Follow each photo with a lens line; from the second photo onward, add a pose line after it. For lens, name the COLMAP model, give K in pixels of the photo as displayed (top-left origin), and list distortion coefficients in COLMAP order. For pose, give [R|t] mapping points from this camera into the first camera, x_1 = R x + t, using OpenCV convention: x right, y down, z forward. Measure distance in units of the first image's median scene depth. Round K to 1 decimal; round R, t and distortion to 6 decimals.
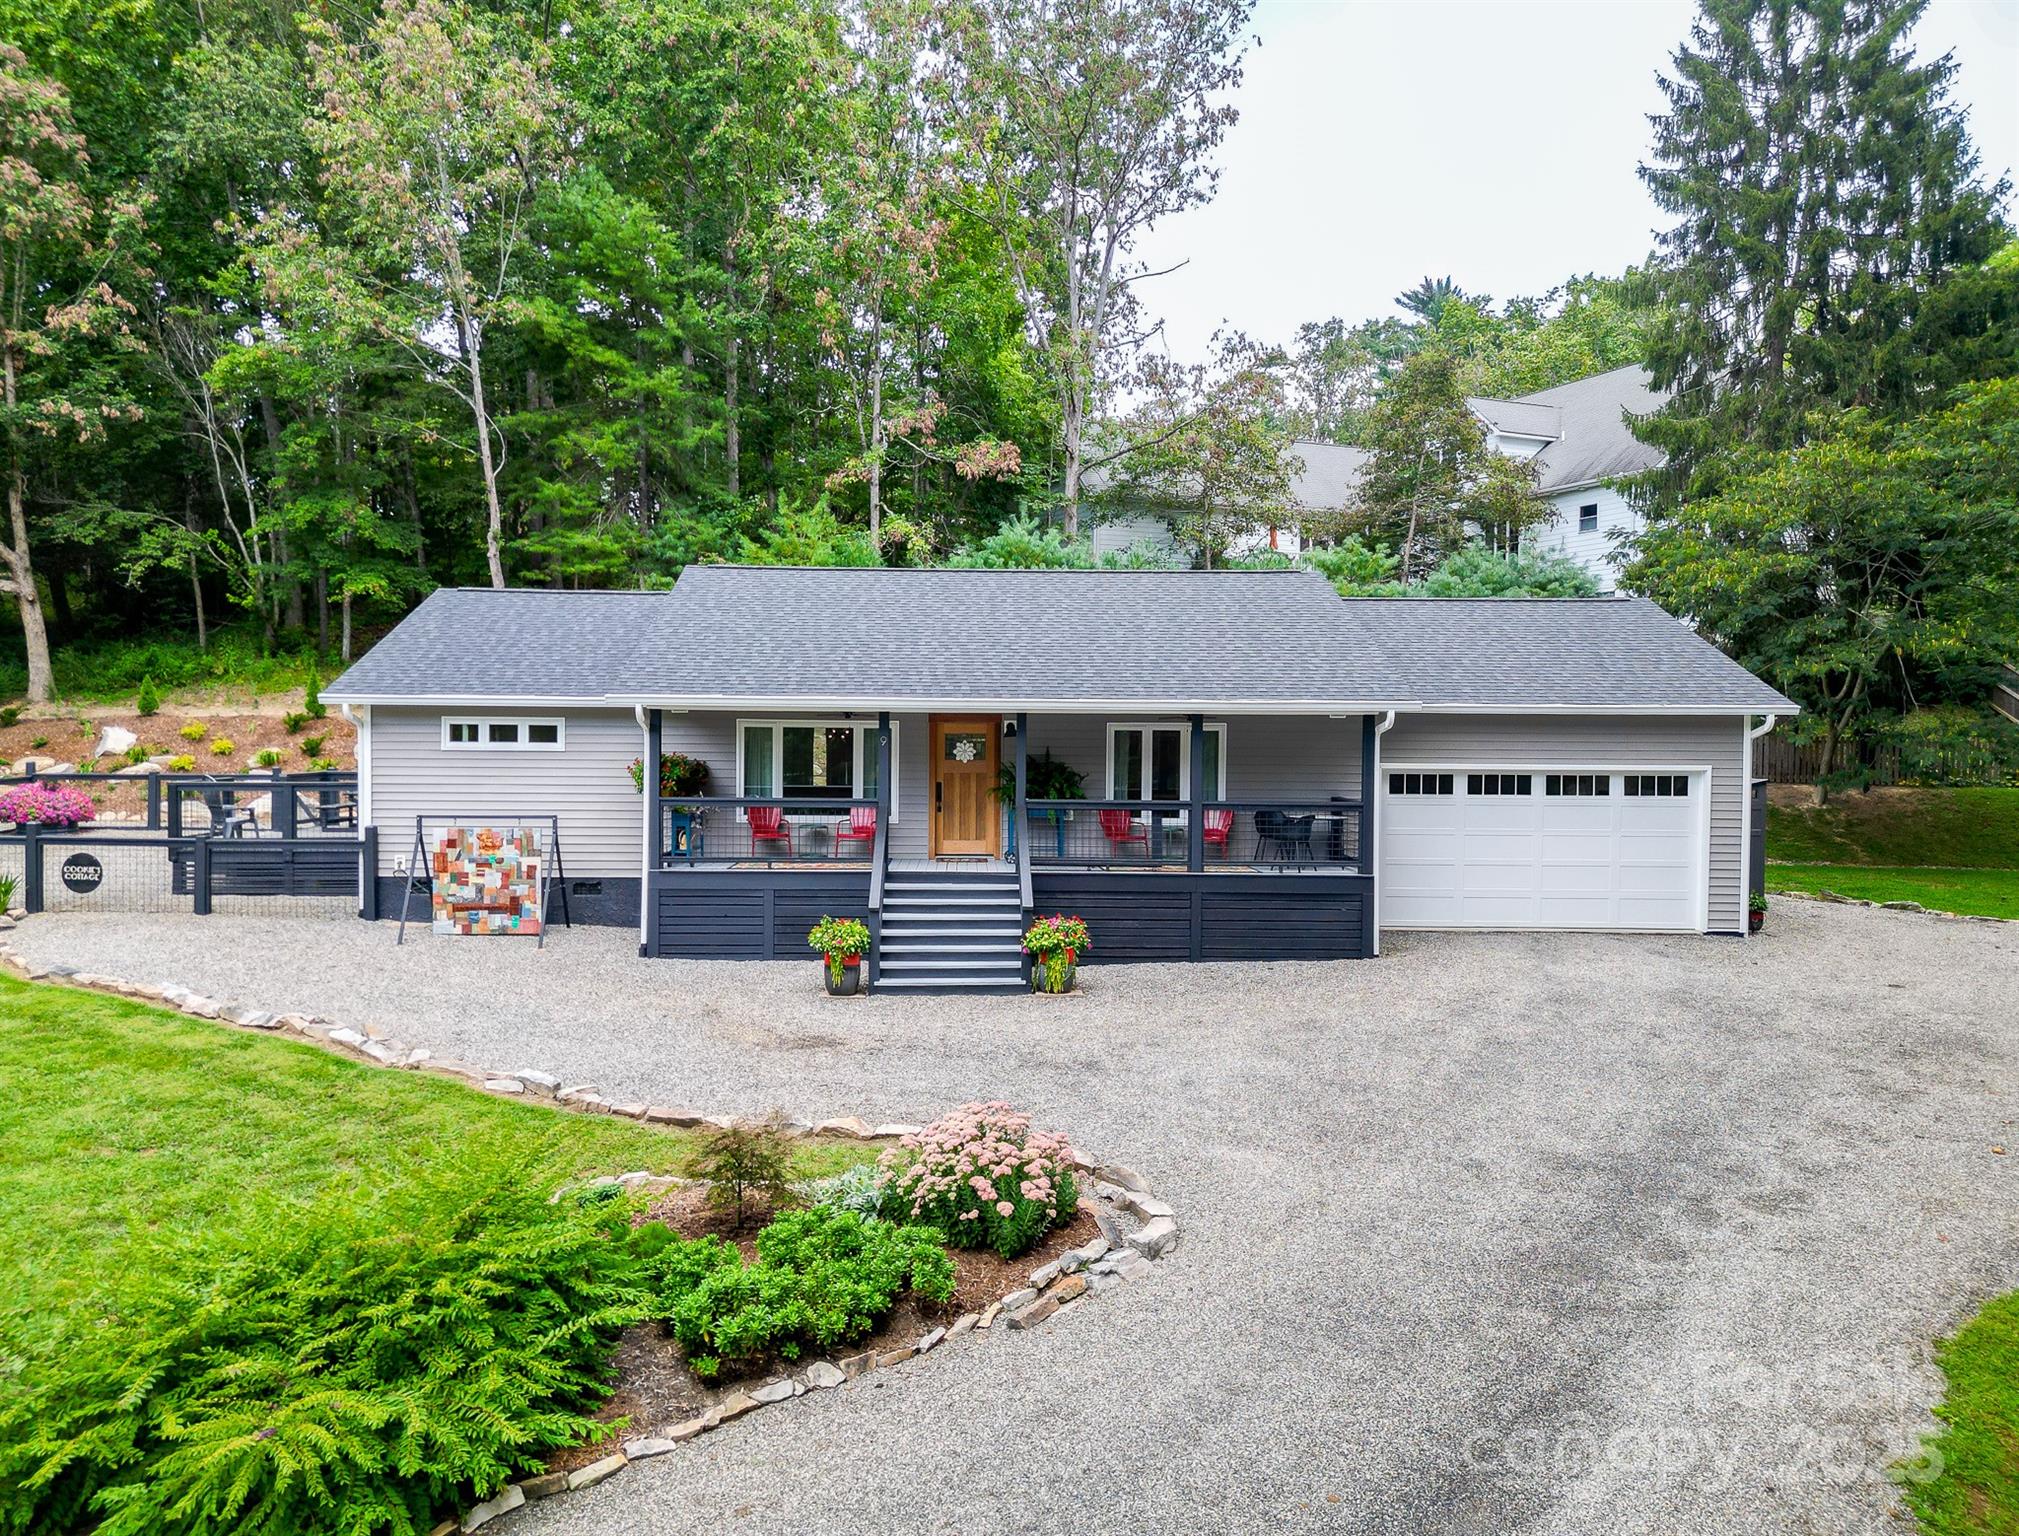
lens RADIAL K [[1476.8, 0, 1002.4], [0, 1476.8, 788.5], [0, 0, 1]] dist [0.038101, -0.019936]
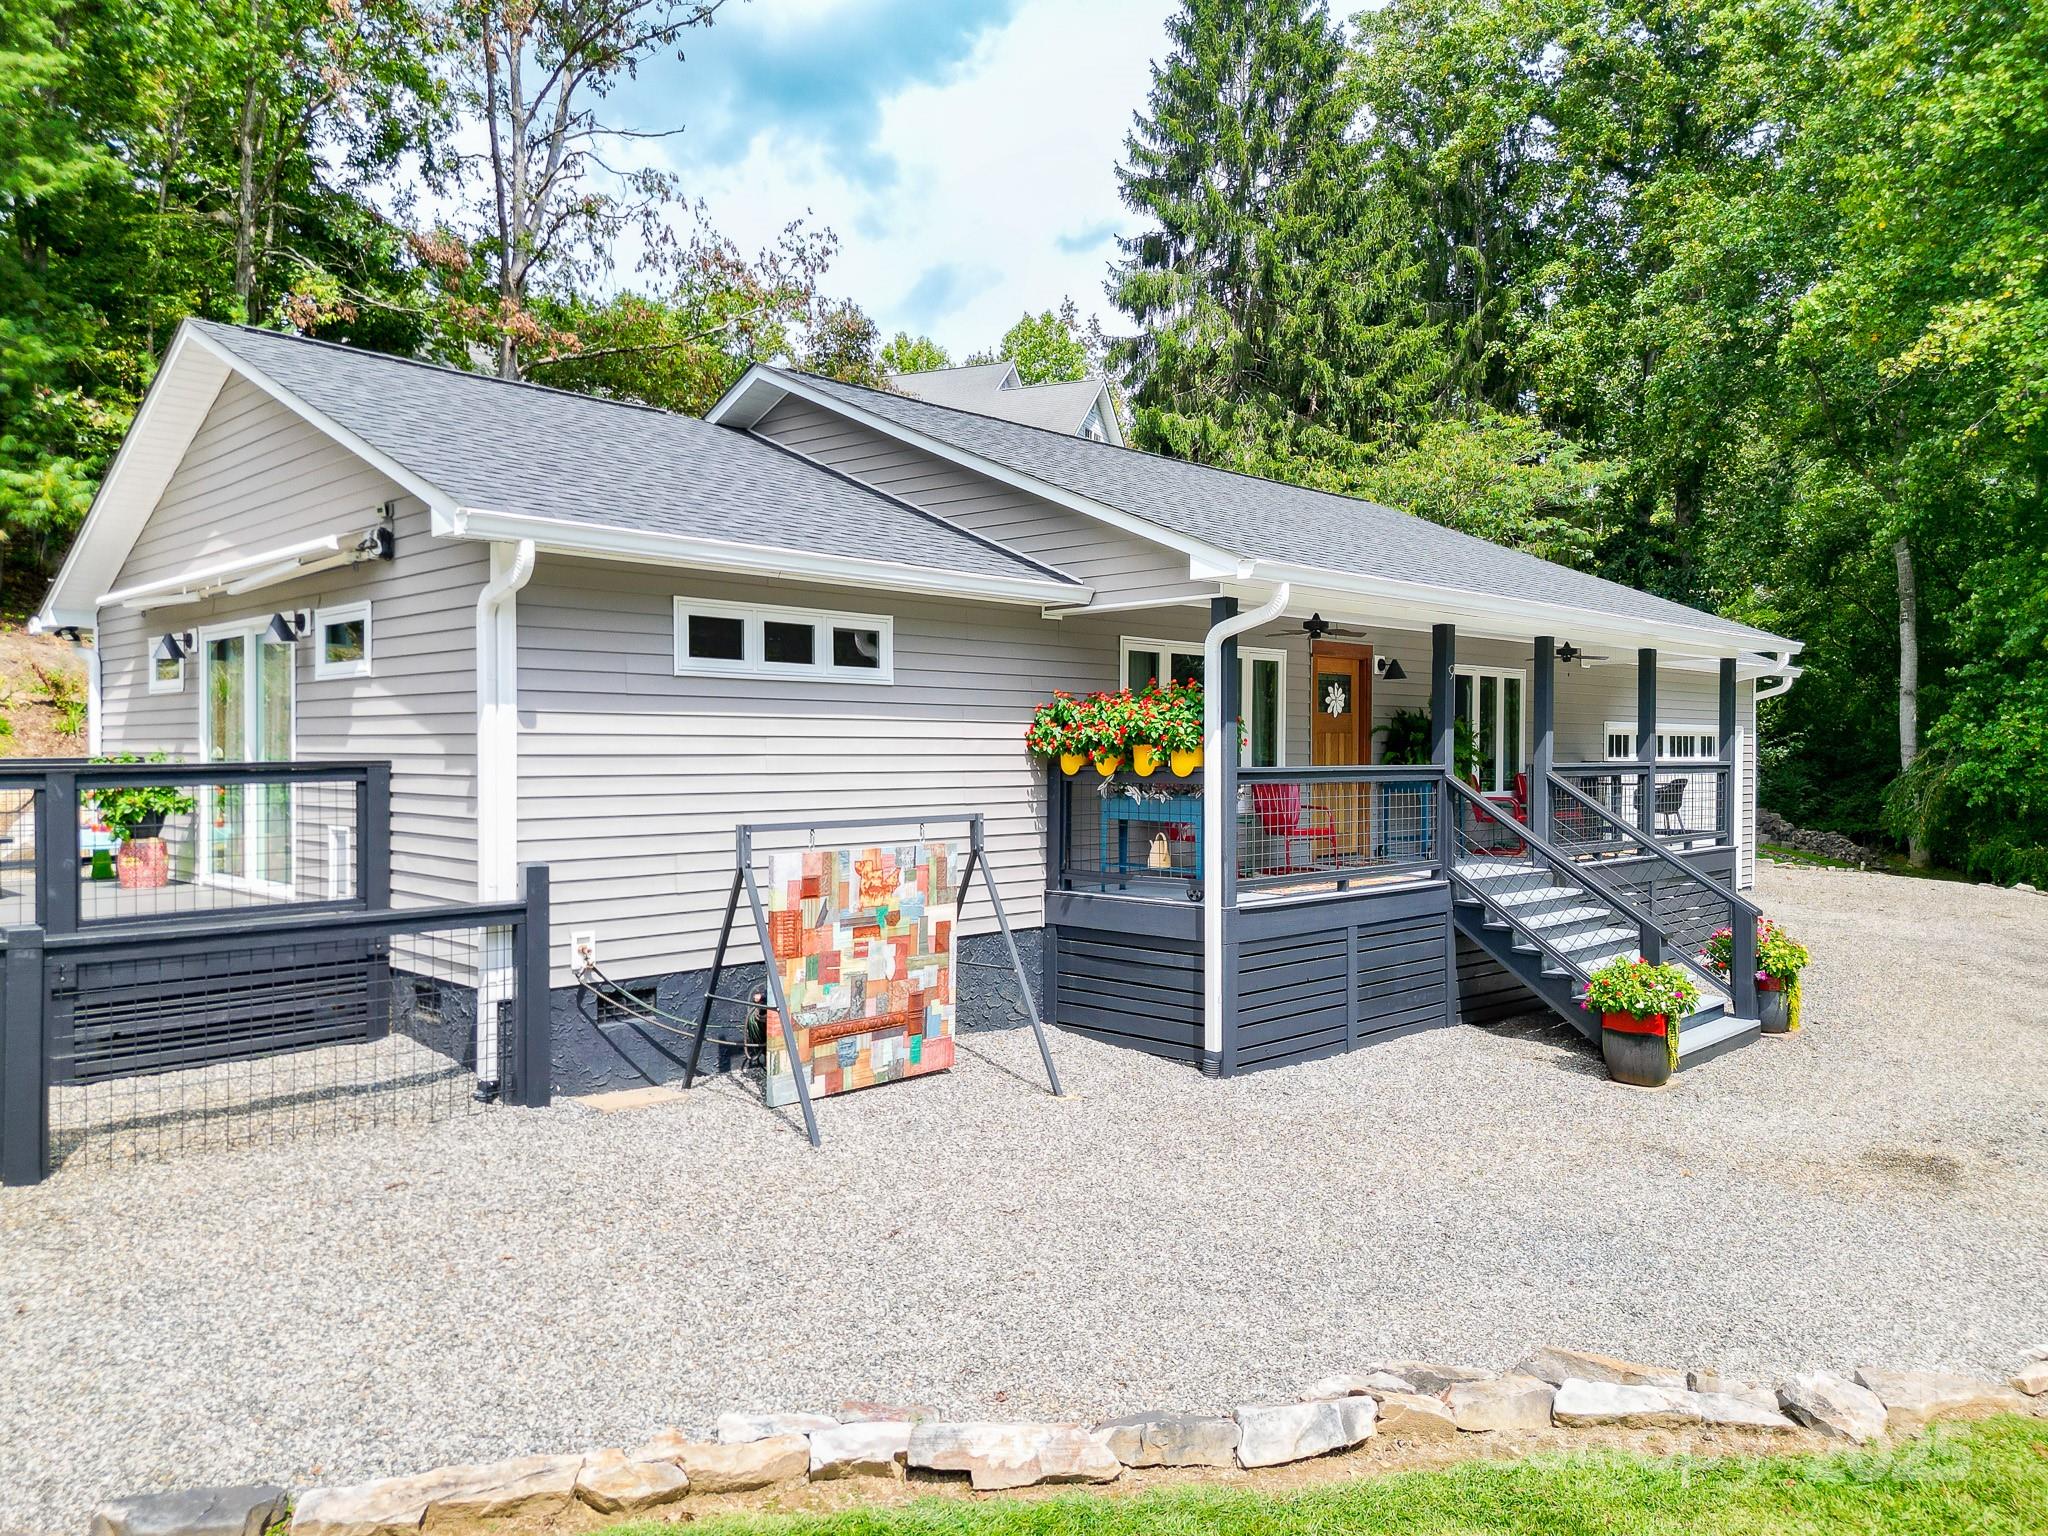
lens RADIAL K [[1454.5, 0, 1012.0], [0, 1454.5, 759.2], [0, 0, 1]] dist [0.035411, -0.013379]
pose [[0.724172, -0.012216, 0.689511, -0.592184], [0.034026, 0.999258, -0.018033, 0.008983], [-0.688779, 0.036521, 0.724051, 0.623521]]
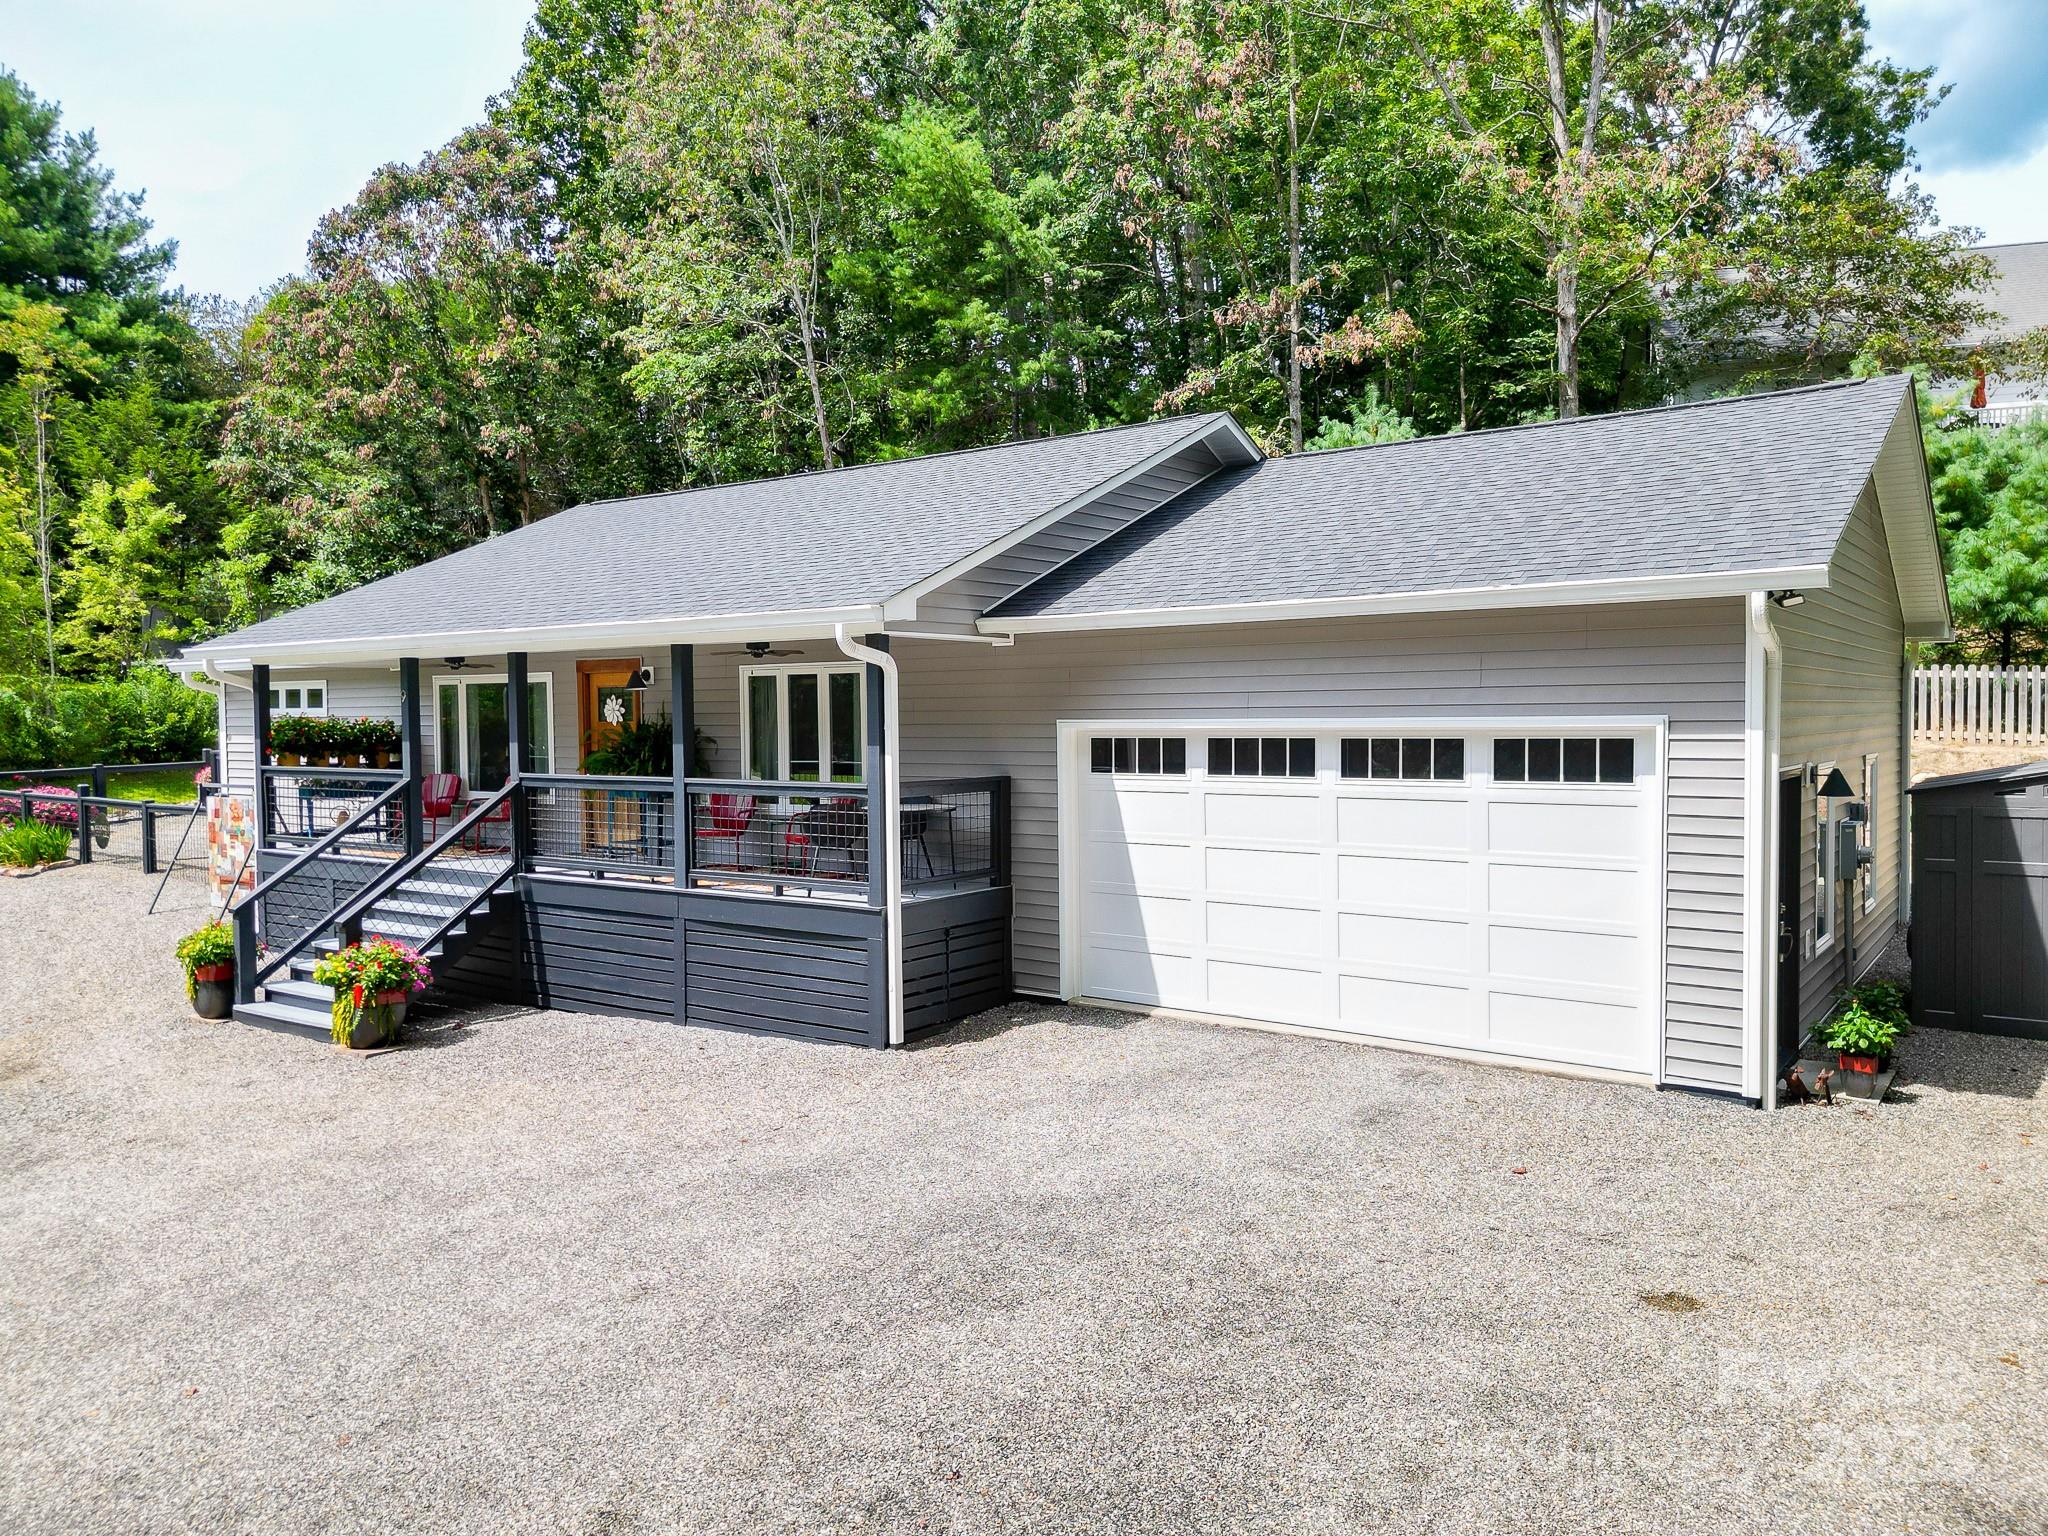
lens RADIAL K [[1454.5, 0, 1029.3], [0, 1454.5, 772.1], [0, 0, 1]] dist [0.035411, -0.013379]
pose [[0.792873, 0.010122, -0.609303, 0.601979], [-0.007598, 0.999949, 0.006724, -0.000300], [0.609340, -0.000702, 0.792909, 0.539439]]
